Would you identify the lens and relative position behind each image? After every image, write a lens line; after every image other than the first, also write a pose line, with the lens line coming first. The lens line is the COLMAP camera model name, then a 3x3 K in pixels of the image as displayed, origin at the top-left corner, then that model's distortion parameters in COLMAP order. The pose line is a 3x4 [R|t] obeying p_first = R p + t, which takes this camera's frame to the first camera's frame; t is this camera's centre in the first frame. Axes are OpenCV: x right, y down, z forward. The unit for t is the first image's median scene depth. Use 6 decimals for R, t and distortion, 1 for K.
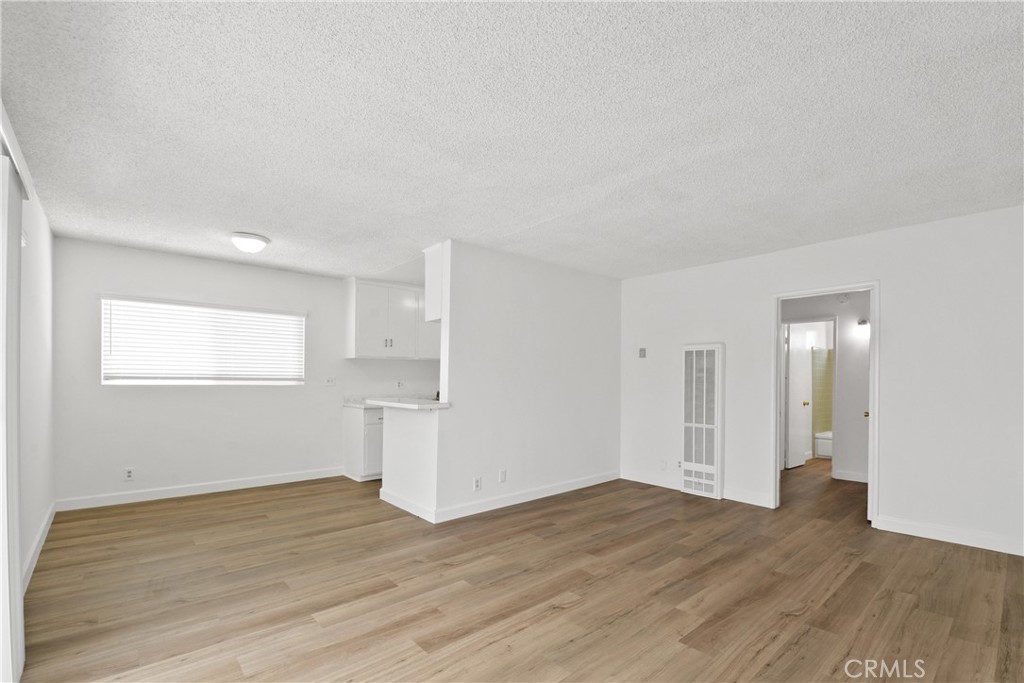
lens RADIAL K [[458.2, 0, 519.7], [0, 458.2, 366.2], [0, 0, 1]] dist [0.000921, -0.000123]
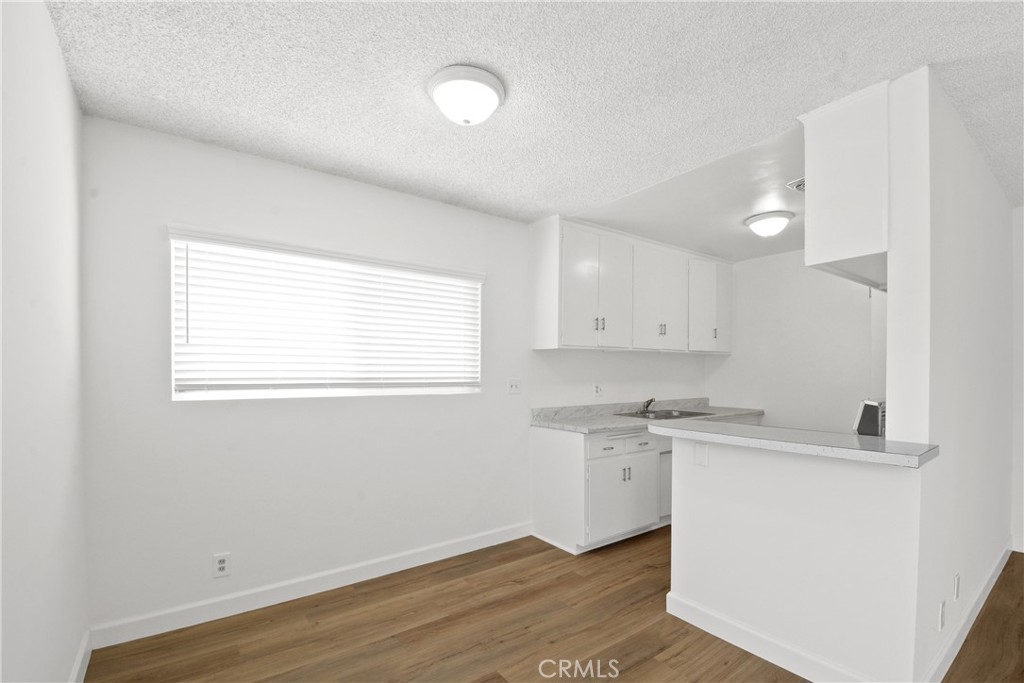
lens RADIAL K [[456.0, 0, 528.0], [0, 456.0, 360.6], [0, 0, 1]] dist [-0.003238, -0.000794]
pose [[0.996768, -0.010125, -0.079693, -0.421586], [0.010009, 0.999948, -0.001865, -0.001074], [0.079708, 0.001062, 0.996818, 0.466589]]
